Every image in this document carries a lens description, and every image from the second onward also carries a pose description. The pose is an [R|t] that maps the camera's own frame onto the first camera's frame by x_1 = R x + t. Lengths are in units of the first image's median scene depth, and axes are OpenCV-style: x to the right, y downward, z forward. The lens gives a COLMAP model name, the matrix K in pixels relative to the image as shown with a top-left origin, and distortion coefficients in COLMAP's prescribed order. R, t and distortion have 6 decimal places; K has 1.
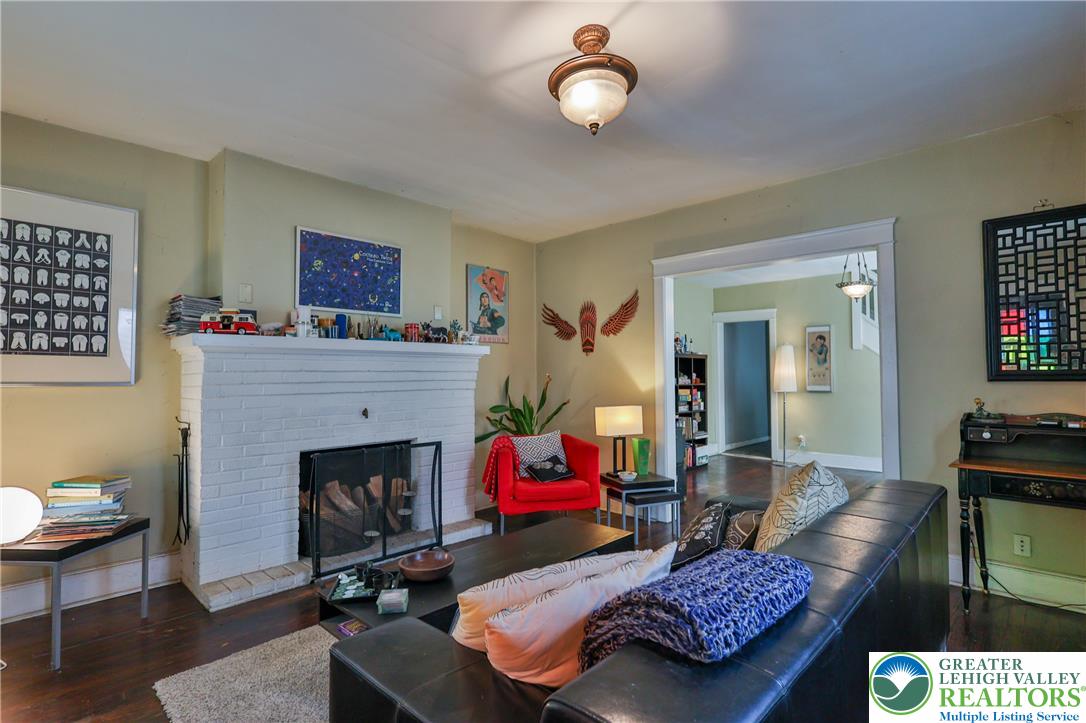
lens RADIAL K [[532.5, 0, 543.0], [0, 532.5, 361.5], [0, 0, 1]] dist [-0.002382, -0.000306]
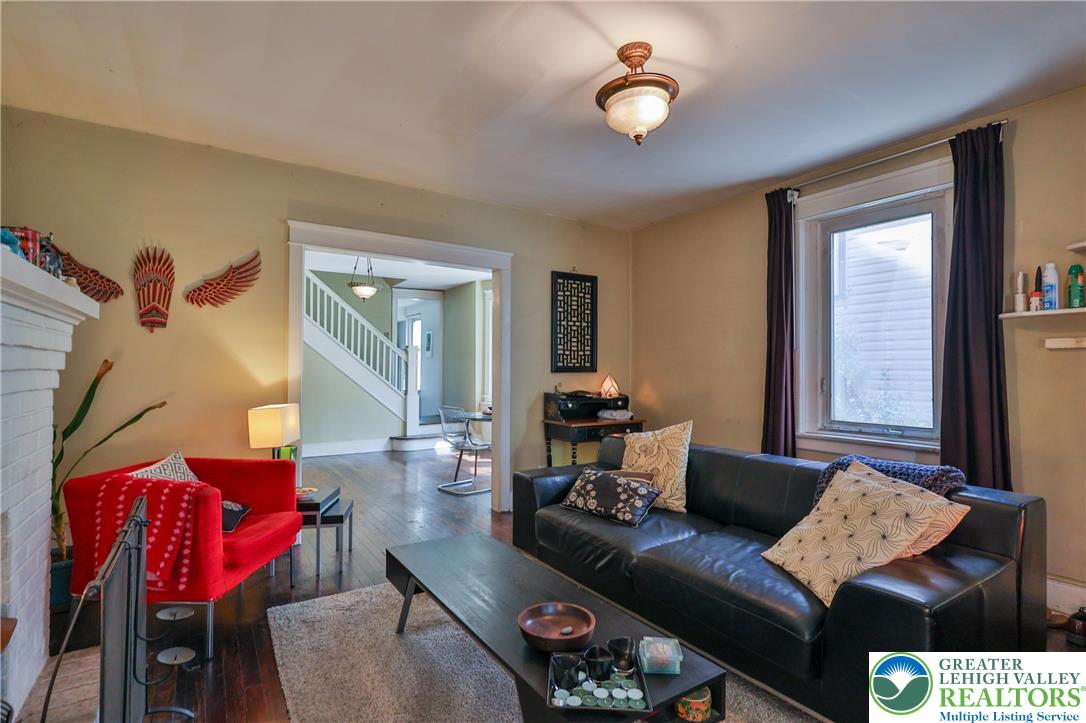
lens RADIAL K [[529.2, 0, 543.0], [0, 529.2, 361.5], [0, 0, 1]] dist [-0.000991, -0.000272]
pose [[0.228003, 0.022349, 0.973404, -0.310004], [-0.035035, 0.999277, -0.014737, 0.012563], [-0.973030, -0.030744, 0.228622, 0.289813]]
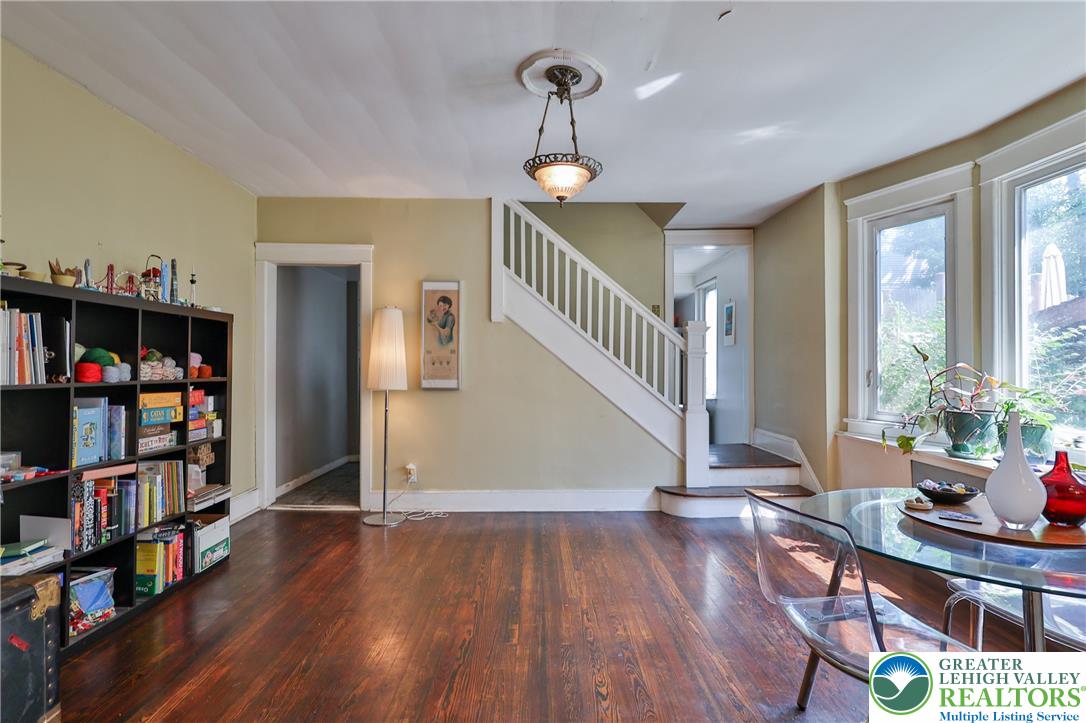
lens RADIAL K [[529.2, 0, 543.0], [0, 529.2, 361.5], [0, 0, 1]] dist [-0.000991, -0.000272]
pose [[0.712538, 0.012106, 0.701529, 0.188446], [-0.025212, 0.999647, 0.008357, 0.018061], [-0.701181, -0.023642, 0.712591, 0.513899]]
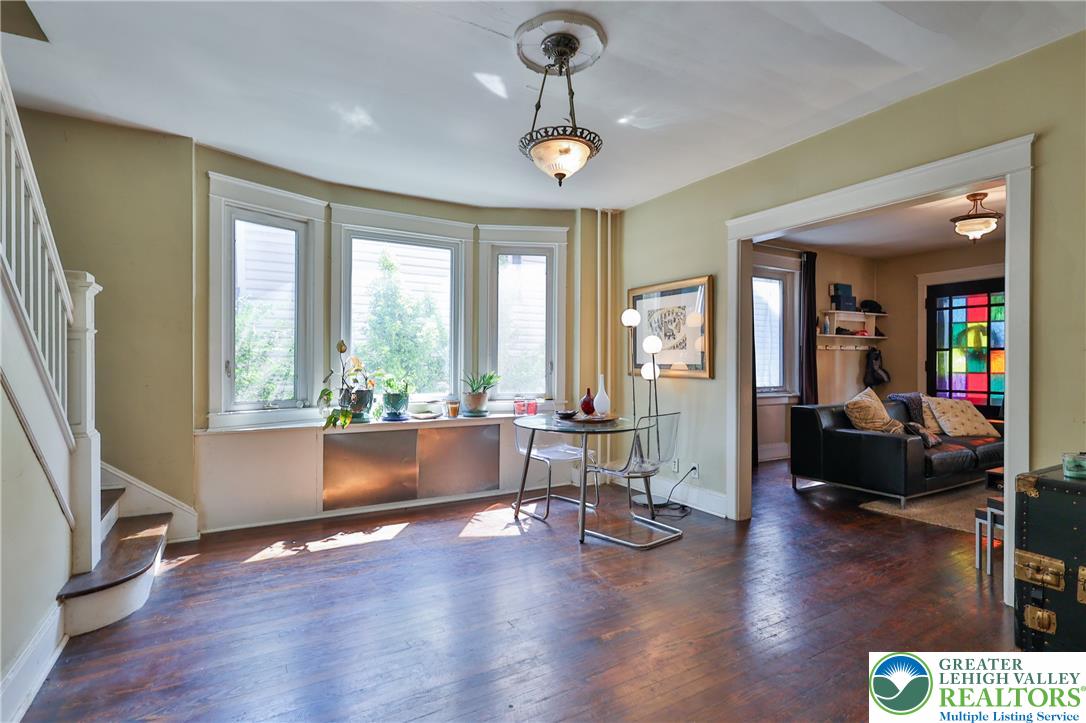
lens RADIAL K [[529.2, 0, 543.0], [0, 529.2, 361.5], [0, 0, 1]] dist [-0.000991, -0.000272]
pose [[-0.961481, 0.003661, 0.274845, 0.373184], [-0.003527, 0.999665, -0.025651, 0.037408], [-0.274847, -0.025632, -0.961146, 1.108471]]
